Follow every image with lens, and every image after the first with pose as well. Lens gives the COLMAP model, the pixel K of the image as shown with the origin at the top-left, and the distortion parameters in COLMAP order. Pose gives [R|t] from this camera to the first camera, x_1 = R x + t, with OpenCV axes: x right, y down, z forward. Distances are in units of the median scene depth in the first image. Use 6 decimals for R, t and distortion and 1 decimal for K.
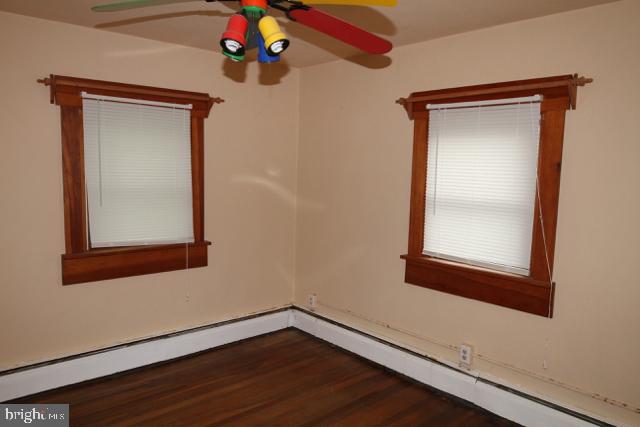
lens RADIAL K [[474.8, 0, 320.0], [0, 474.8, 213.5], [0, 0, 1]] dist [-0.031684, 0.008650]
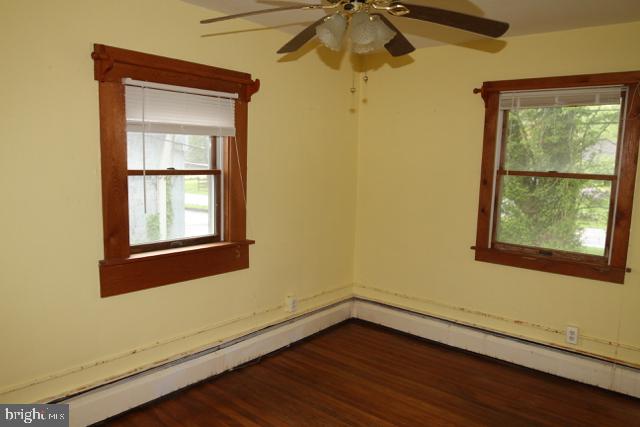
lens RADIAL K [[474.8, 0, 320.0], [0, 474.8, 213.5], [0, 0, 1]] dist [-0.031684, 0.008650]
pose [[0.985348, -0.038087, 0.166249, -0.298817], [0.036845, 0.999265, 0.010548, 0.001158], [-0.166528, -0.004268, 0.986027, 0.061103]]
